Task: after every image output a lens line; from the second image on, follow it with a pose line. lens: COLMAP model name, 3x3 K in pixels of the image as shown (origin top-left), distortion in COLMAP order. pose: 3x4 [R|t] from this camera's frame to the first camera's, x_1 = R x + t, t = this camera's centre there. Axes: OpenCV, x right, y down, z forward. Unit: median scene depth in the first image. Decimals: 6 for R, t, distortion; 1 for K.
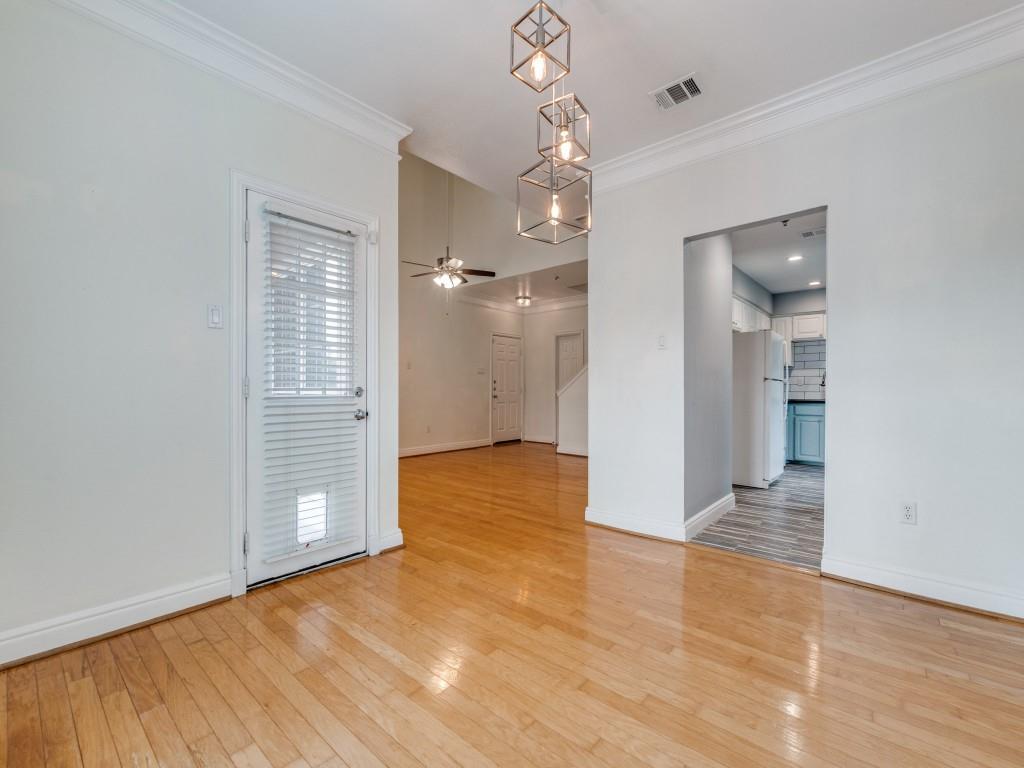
lens RADIAL K [[441.4, 0, 511.5], [0, 441.4, 385.3], [0, 0, 1]] dist [-0.011907, -0.000162]
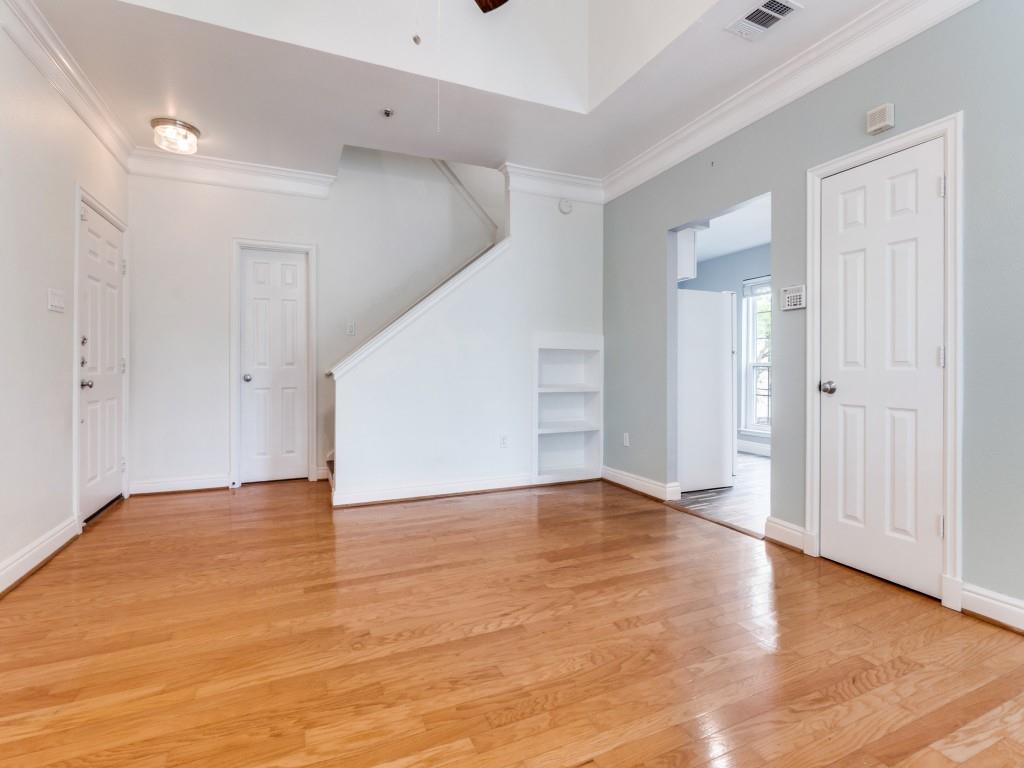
lens RADIAL K [[481.8, 0, 506.8], [0, 481.8, 368.6], [0, 0, 1]] dist [-0.009334, 0.003210]
pose [[0.425568, -0.001158, 0.904926, -0.224531], [-0.012871, 0.999890, 0.007332, 0.006567], [-0.904835, -0.014767, 0.425507, 0.551230]]
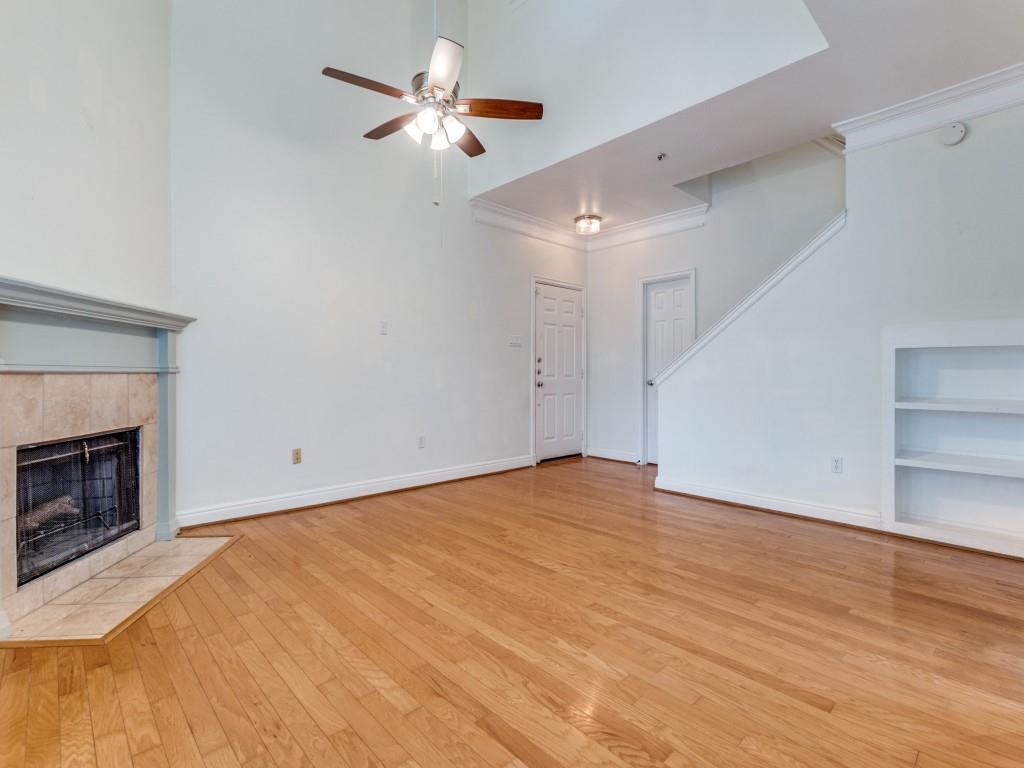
lens RADIAL K [[481.8, 0, 515.5], [0, 481.8, 376.1], [0, 0, 1]] dist [-0.009334, 0.003210]
pose [[0.996463, 0.001000, -0.084027, -0.015070], [0.000282, 0.999884, 0.015233, 0.004128], [0.084033, -0.015203, 0.996347, 0.342431]]
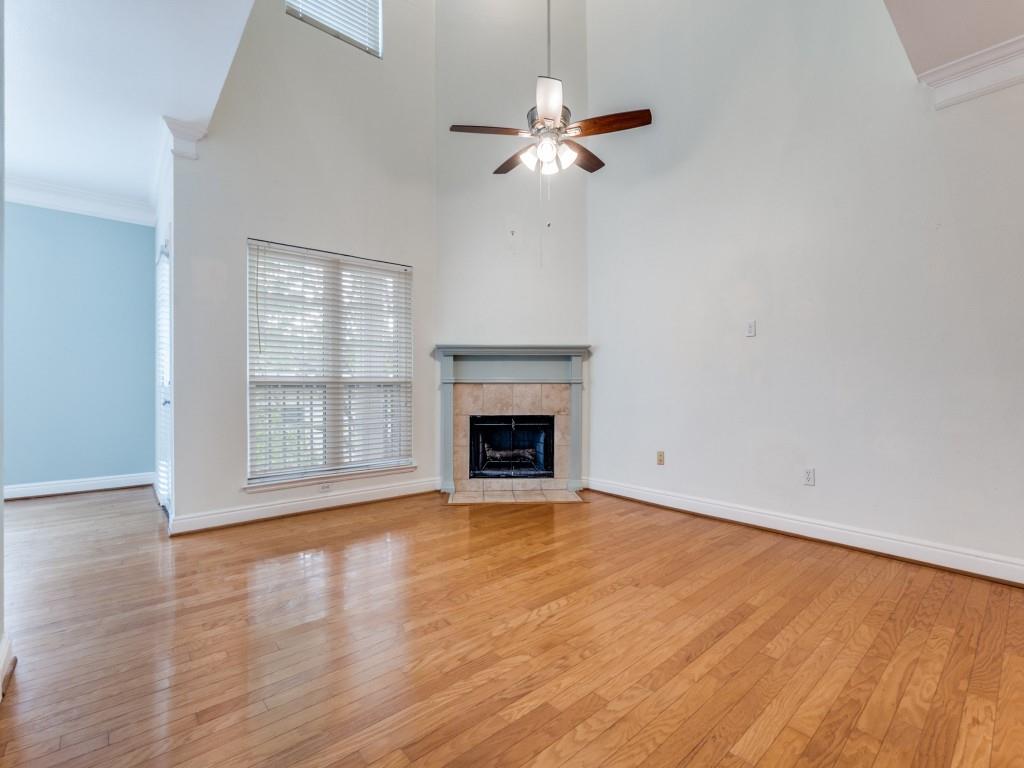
lens RADIAL K [[481.8, 0, 504.1], [0, 481.8, 387.8], [0, 0, 1]] dist [-0.009334, 0.003210]
pose [[-0.149993, 0.005928, -0.988669, 0.243385], [0.010886, 0.999931, 0.004344, 0.008688], [0.988627, -0.010111, -0.150047, 0.666196]]
